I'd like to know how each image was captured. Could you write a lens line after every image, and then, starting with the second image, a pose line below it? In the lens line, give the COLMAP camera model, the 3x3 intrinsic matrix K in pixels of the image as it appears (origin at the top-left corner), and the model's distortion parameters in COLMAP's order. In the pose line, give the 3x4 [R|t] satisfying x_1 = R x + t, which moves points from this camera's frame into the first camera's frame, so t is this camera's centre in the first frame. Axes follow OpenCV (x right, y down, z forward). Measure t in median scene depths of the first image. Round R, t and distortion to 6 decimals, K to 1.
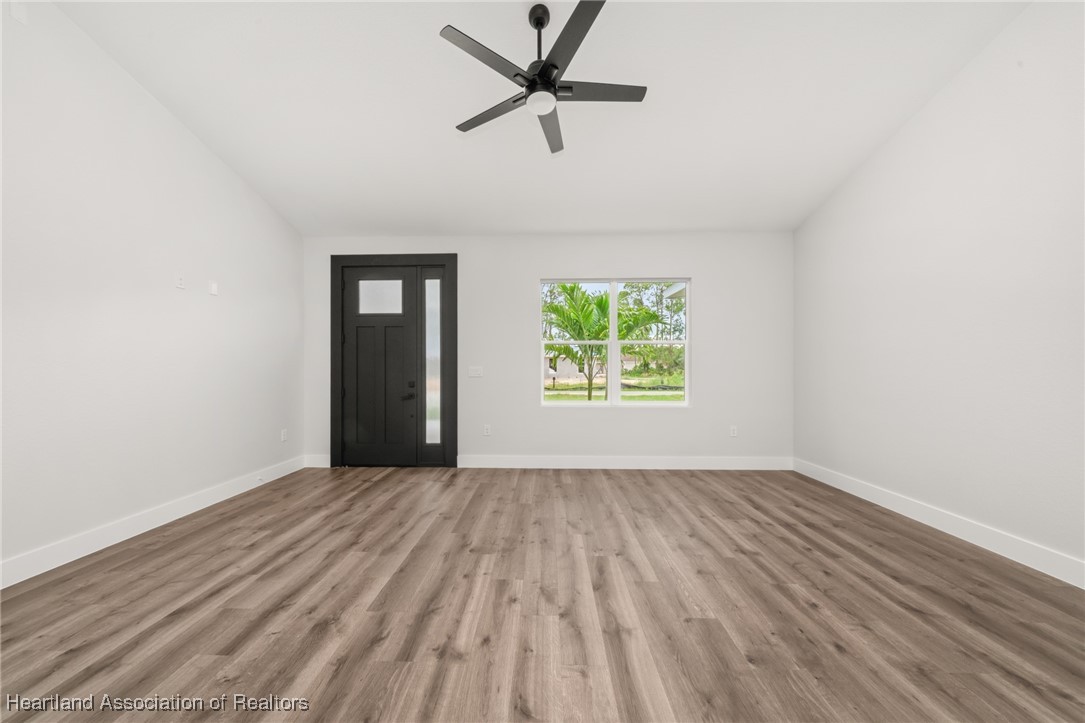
lens RADIAL K [[379.8, 0, 541.5], [0, 379.8, 366.5], [0, 0, 1]] dist [-0.005550, 0.000048]
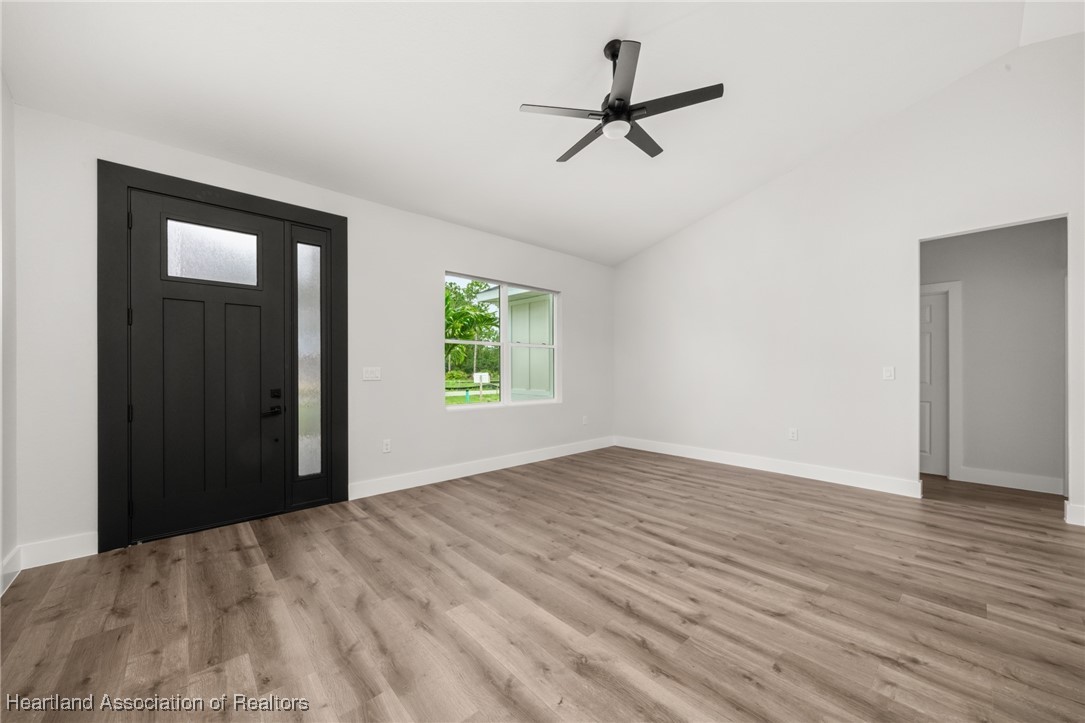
lens RADIAL K [[399.4, 0, 542.8], [0, 399.4, 368.3], [0, 0, 1]] dist [-0.004004, 0.000848]
pose [[0.720526, 0.002188, 0.693424, -0.793259], [-0.003582, 0.999993, 0.000567, 0.001496], [-0.693419, -0.002893, 0.720529, 0.254349]]
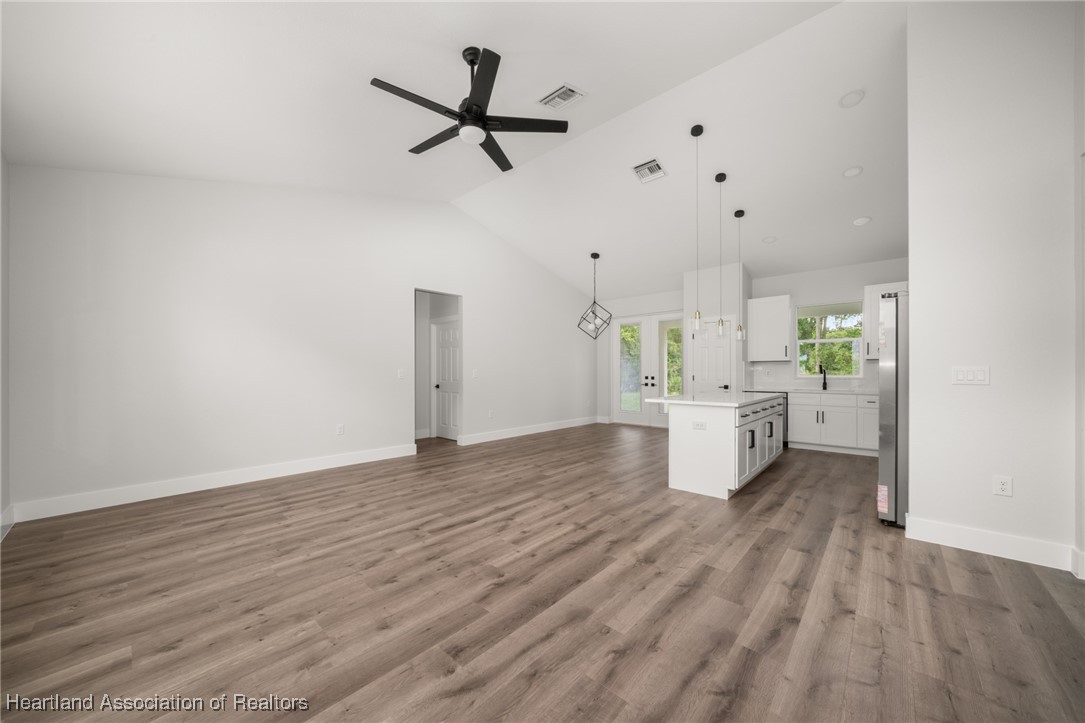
lens RADIAL K [[379.8, 0, 534.8], [0, 379.8, 366.5], [0, 0, 1]] dist [-0.005550, 0.000048]
pose [[-0.748963, 0.010328, 0.662532, -0.730489], [-0.003418, 0.999805, -0.019449, 0.014240], [-0.662603, -0.016831, -0.748781, 1.419433]]
